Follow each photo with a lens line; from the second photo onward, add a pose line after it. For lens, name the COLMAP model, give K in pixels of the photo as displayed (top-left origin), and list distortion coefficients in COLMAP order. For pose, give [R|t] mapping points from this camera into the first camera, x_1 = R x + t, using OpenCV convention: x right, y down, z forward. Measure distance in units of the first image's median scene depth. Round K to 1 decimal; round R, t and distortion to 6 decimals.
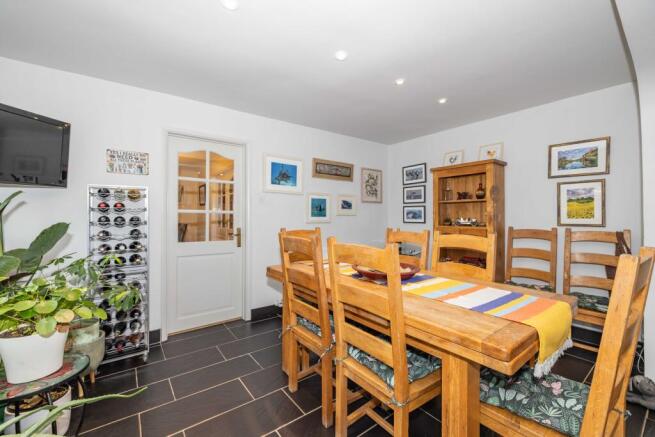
lens RADIAL K [[273.3, 0, 327.5], [0, 273.3, 218.5], [0, 0, 1]] dist [0.016059, 0.000011]
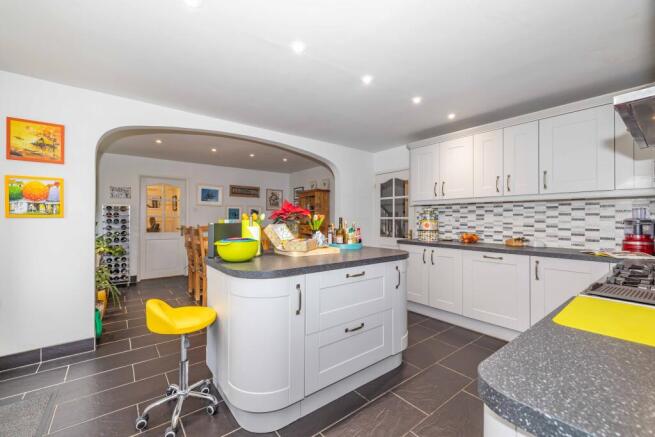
lens RADIAL K [[273.3, 0, 327.5], [0, 273.3, 218.5], [0, 0, 1]] dist [0.016059, 0.000011]
pose [[0.999859, 0.002130, 0.016668, 0.637138], [-0.002054, 0.999987, -0.004563, -0.003230], [-0.016677, 0.004528, 0.999851, -0.876198]]
